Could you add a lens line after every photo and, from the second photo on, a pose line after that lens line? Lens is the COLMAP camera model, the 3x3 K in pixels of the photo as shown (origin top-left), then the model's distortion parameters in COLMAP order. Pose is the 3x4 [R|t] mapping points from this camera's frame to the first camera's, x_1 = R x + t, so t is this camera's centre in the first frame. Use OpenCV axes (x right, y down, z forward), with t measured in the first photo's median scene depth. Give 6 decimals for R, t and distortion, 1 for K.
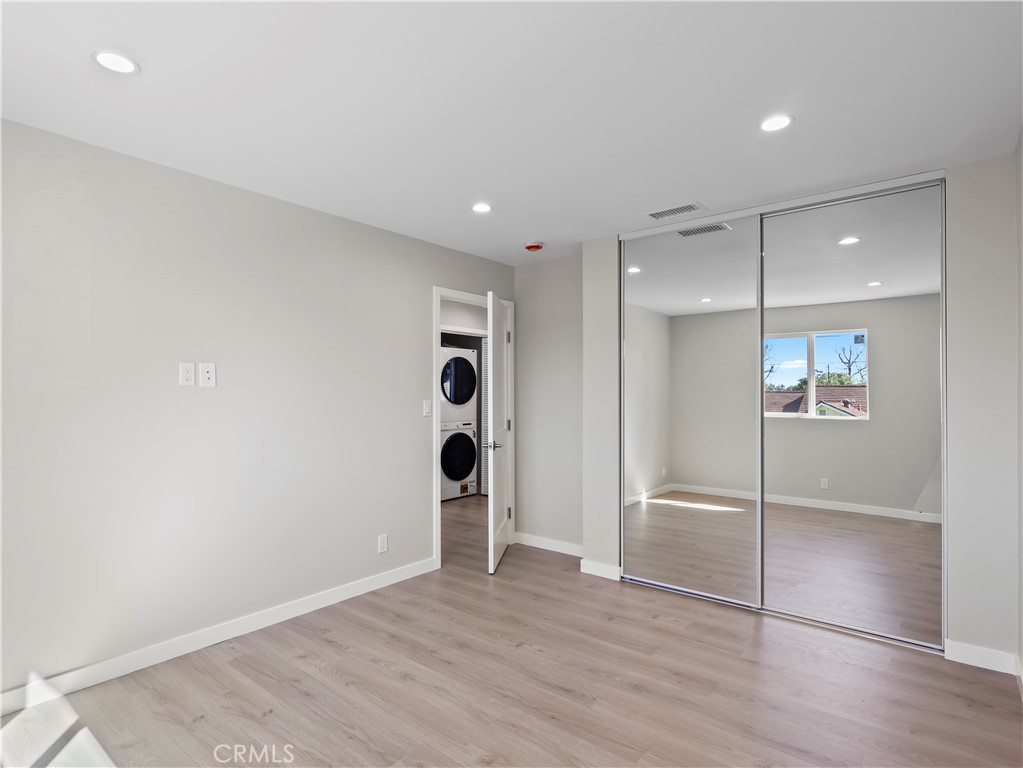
lens RADIAL K [[536.1, 0, 503.7], [0, 536.1, 390.0], [0, 0, 1]] dist [0.001243, -0.001684]
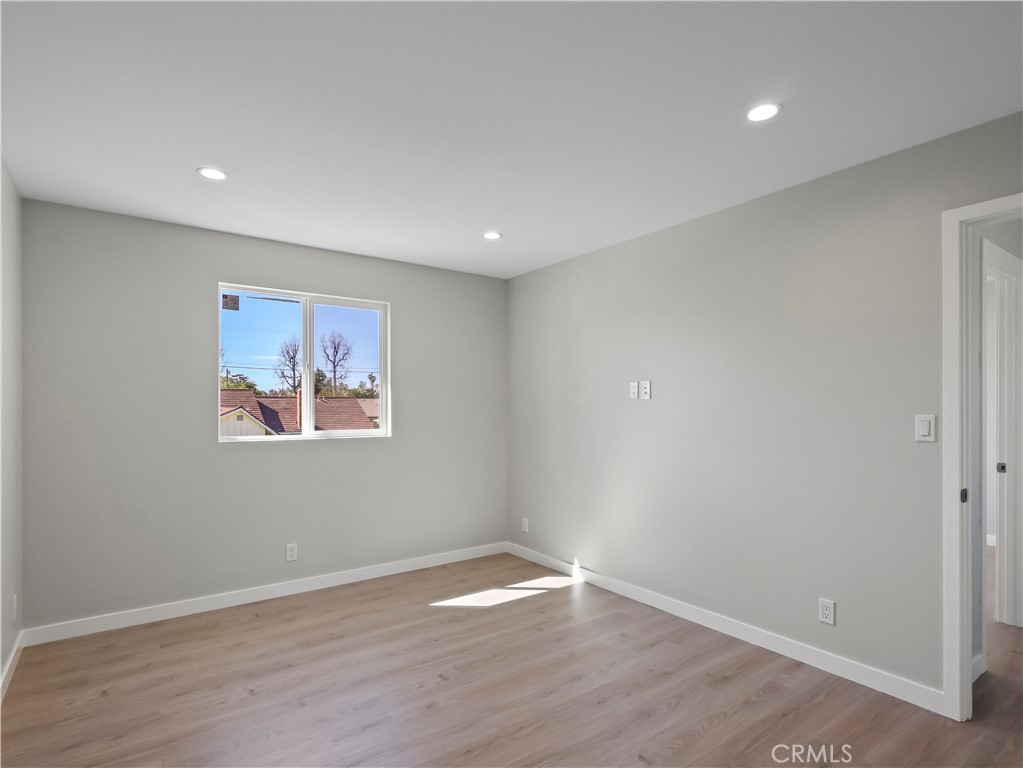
lens RADIAL K [[536.1, 0, 518.6], [0, 536.1, 400.0], [0, 0, 1]] dist [0.001243, -0.001684]
pose [[-0.234586, -0.013494, -0.972002, 0.698581], [0.010478, 0.999810, -0.016409, 0.012099], [0.972039, -0.014034, -0.234400, 0.931212]]
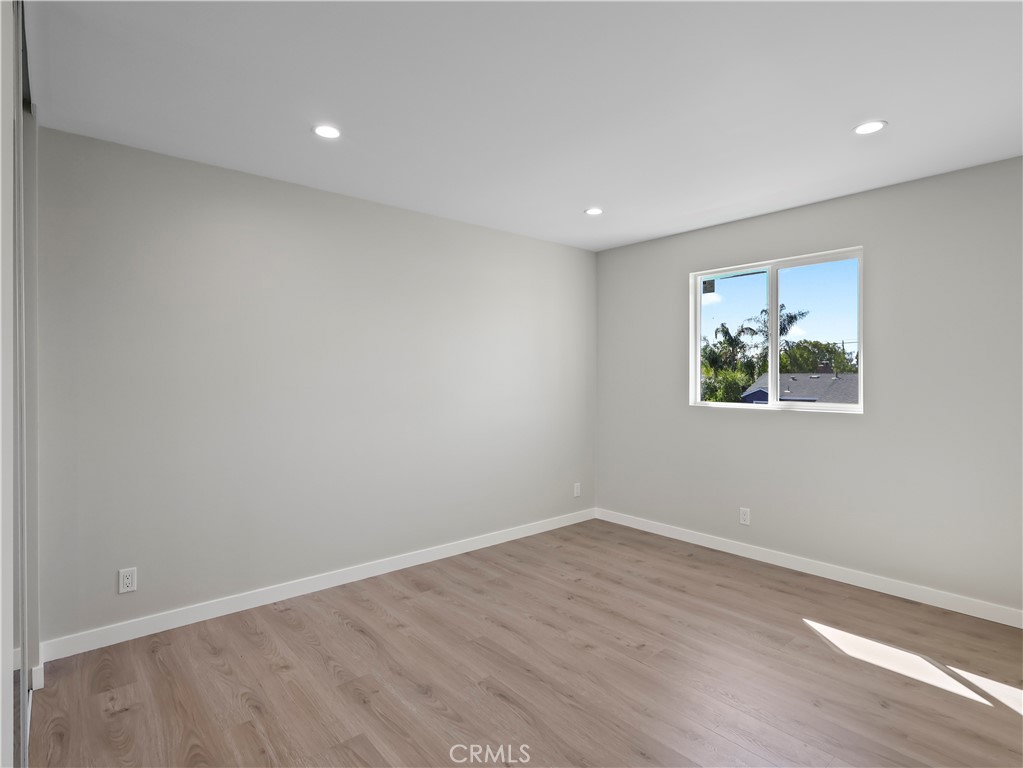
lens RADIAL K [[536.1, 0, 513.1], [0, 536.1, 379.1], [0, 0, 1]] dist [0.001243, -0.001684]
pose [[-0.986630, -0.001018, 0.162971, -0.039296], [-0.001912, 0.999984, -0.005330, 0.015821], [-0.162963, -0.005570, -0.986616, 1.482756]]
